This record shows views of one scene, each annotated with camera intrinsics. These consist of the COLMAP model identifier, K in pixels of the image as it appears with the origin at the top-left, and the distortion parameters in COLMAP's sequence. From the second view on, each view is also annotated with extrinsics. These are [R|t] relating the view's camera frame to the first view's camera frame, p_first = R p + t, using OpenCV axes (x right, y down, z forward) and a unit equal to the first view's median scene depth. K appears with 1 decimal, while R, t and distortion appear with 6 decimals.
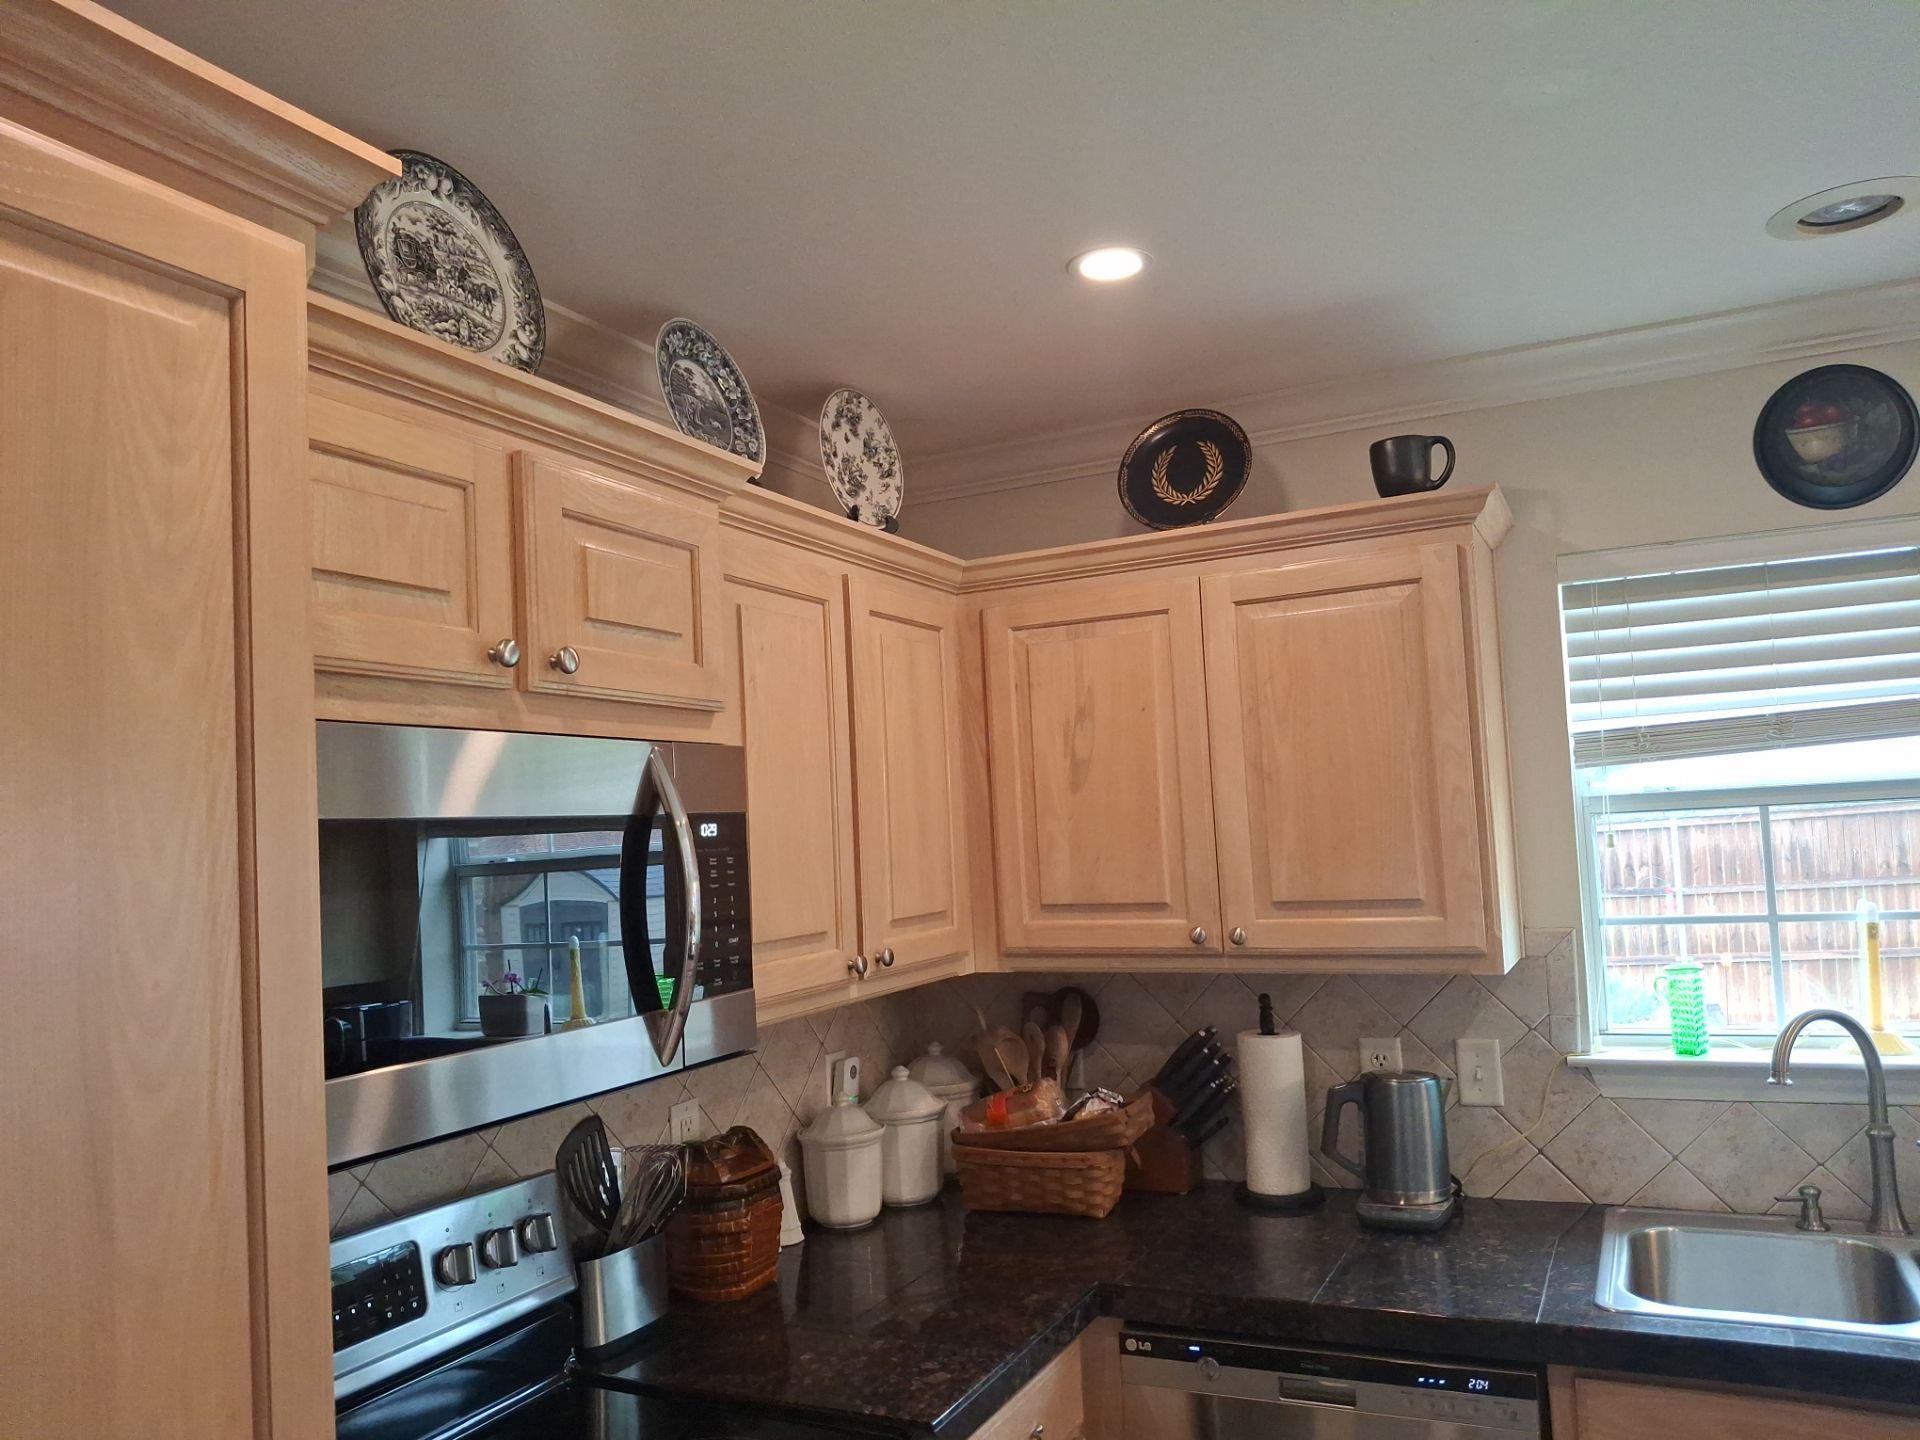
lens RADIAL K [[1439.5, 0, 986.3], [0, 1439.5, 724.0], [0, 0, 1]] dist [0.008481, -0.010567]
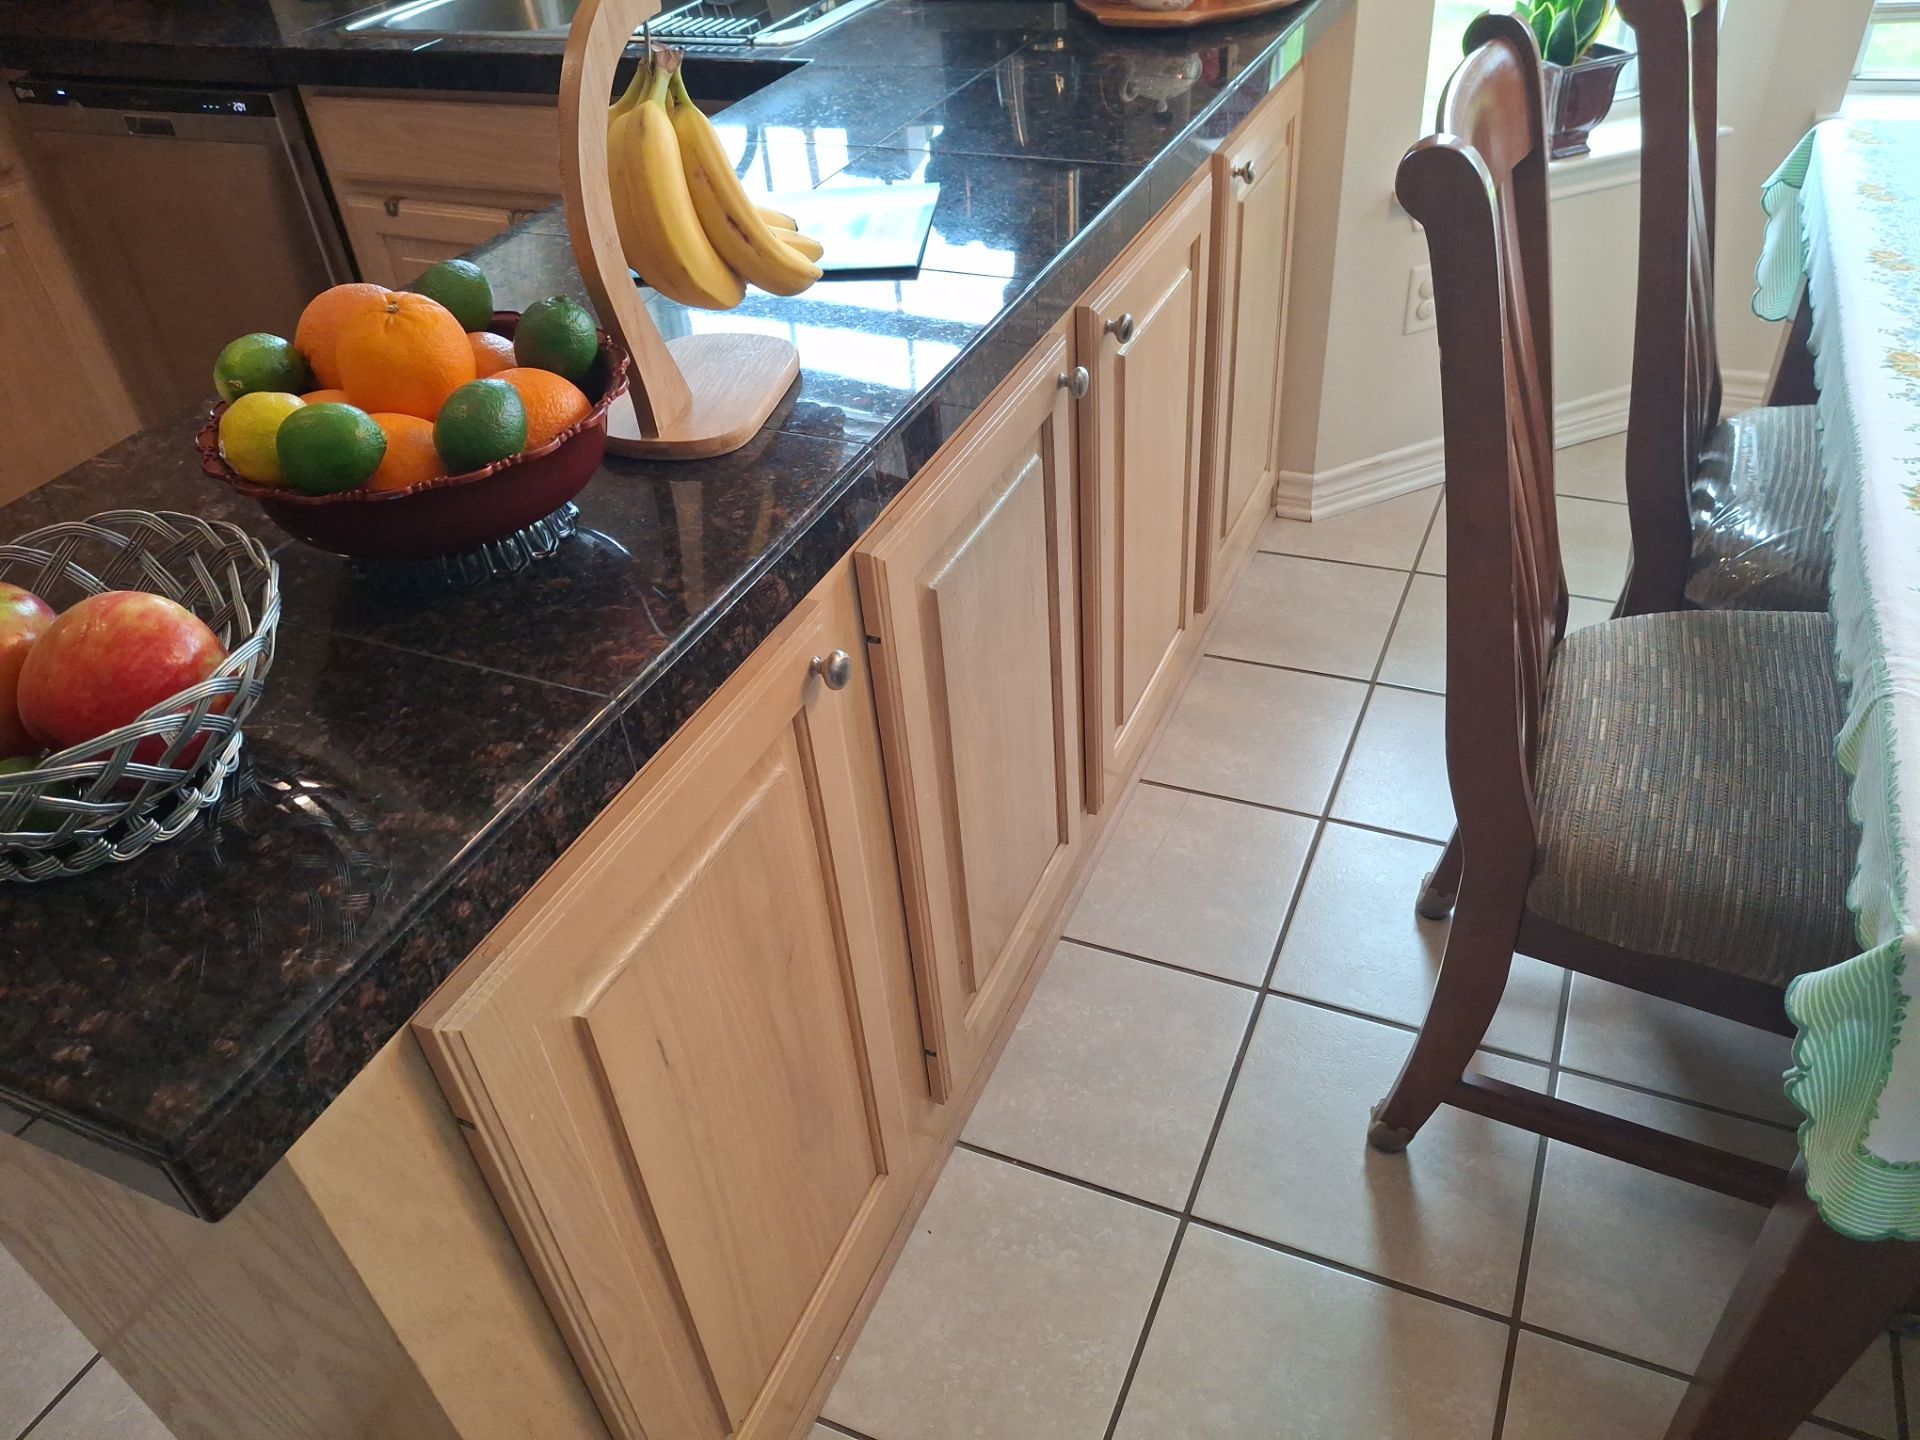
lens RADIAL K [[1439.5, 0, 972.5], [0, 1439.5, 736.2], [0, 0, 1]] dist [0.008481, -0.010567]
pose [[0.999350, -0.035753, -0.004639, 0.750950], [0.029335, 0.731567, 0.681139, 0.049017], [-0.020959, -0.680832, 0.732140, -0.161515]]
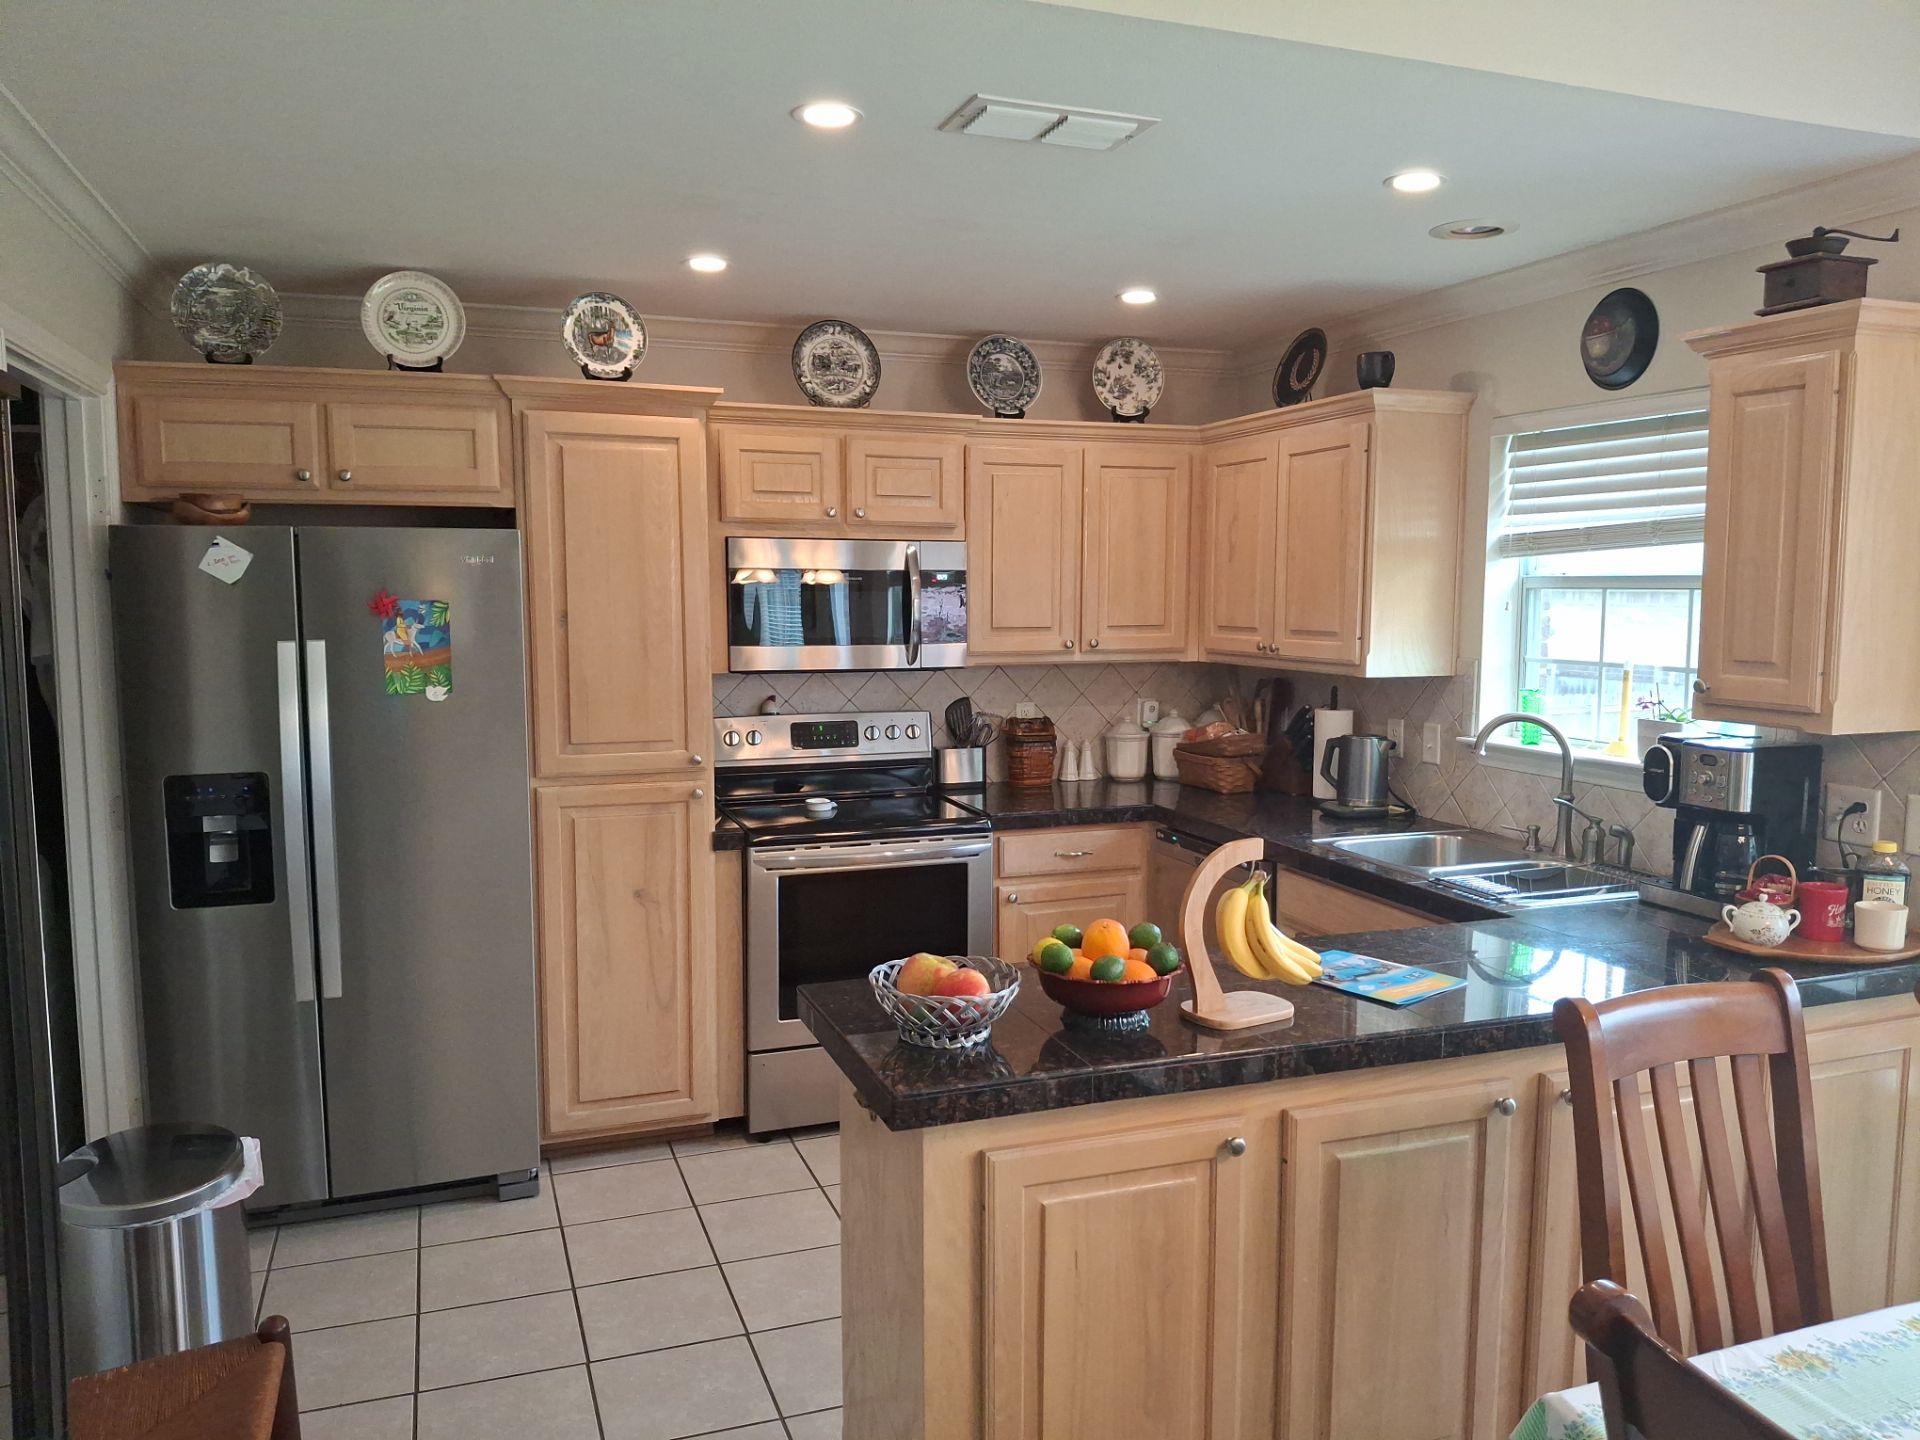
lens RADIAL K [[1439.5, 0, 964.0], [0, 1439.5, 720.4], [0, 0, 1]] dist [0.008481, -0.010567]
pose [[0.708692, 0.117331, -0.695694, 1.191297], [0.021515, 0.982022, 0.187538, -0.109513], [0.705190, -0.147875, 0.693426, -0.542319]]
